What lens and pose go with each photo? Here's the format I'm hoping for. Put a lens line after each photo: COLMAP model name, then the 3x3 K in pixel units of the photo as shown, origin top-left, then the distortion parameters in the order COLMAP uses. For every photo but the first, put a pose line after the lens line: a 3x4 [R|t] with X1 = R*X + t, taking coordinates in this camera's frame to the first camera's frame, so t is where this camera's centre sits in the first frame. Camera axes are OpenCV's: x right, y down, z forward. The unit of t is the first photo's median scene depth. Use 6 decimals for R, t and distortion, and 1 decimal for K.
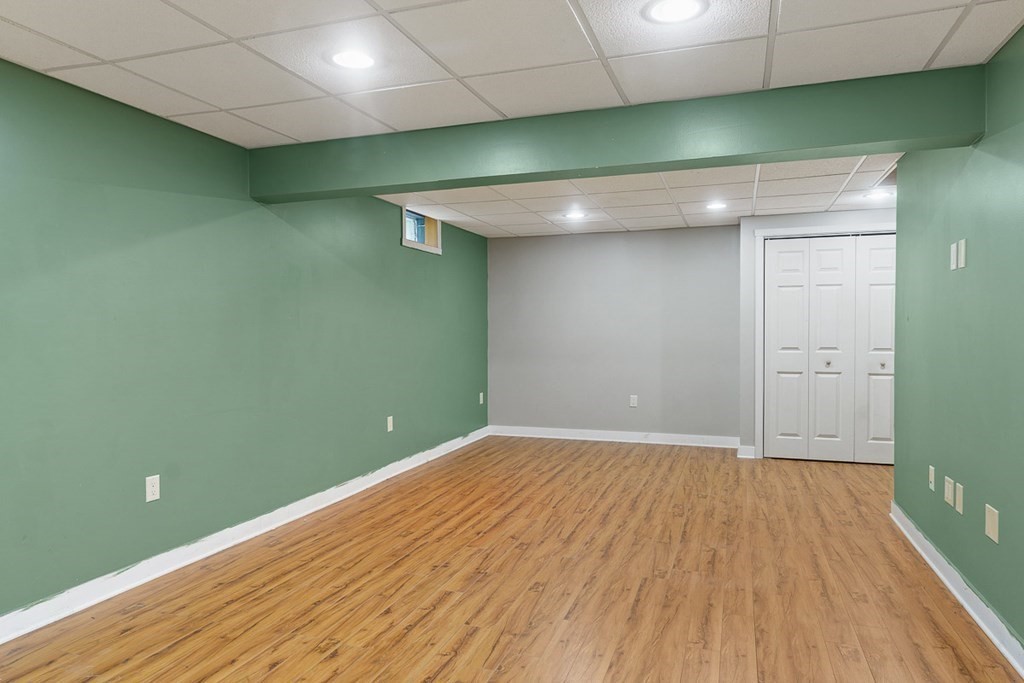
lens RADIAL K [[677.1, 0, 512.0], [0, 677.1, 341.5], [0, 0, 1]] dist [-0.003718, -0.002525]
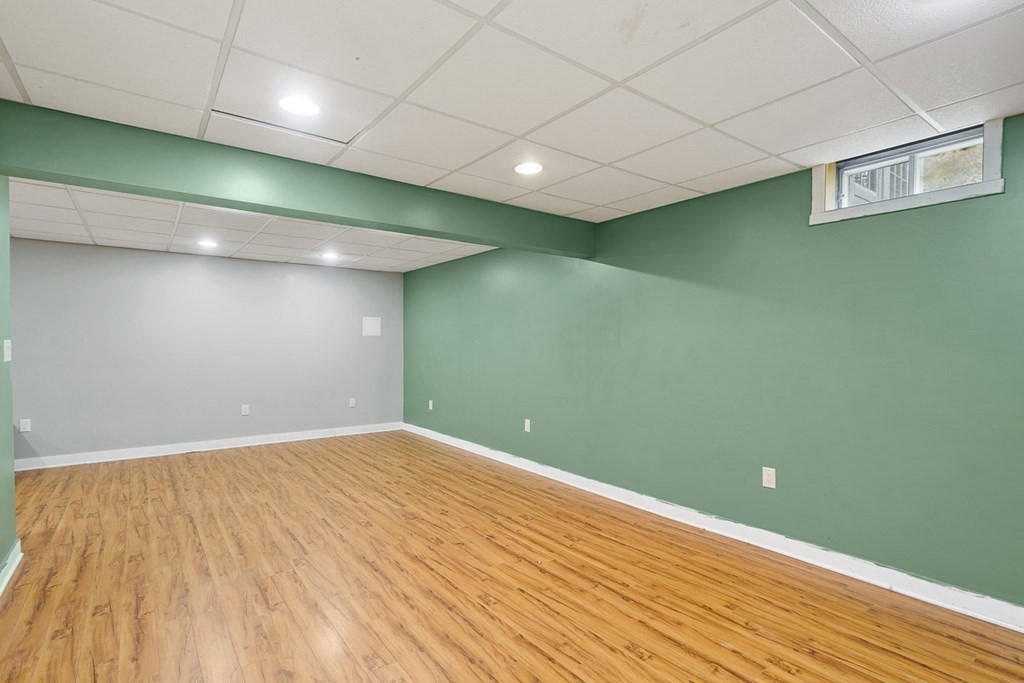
lens RADIAL K [[489.4, 0, 512.0], [0, 489.4, 341.5], [0, 0, 1]] dist [-0.002181, 0.000398]
pose [[-0.562854, 0.001738, -0.826555, 0.661294], [-0.012060, 0.999874, 0.010315, -0.049071], [0.826468, 0.015774, -0.562762, 1.648137]]
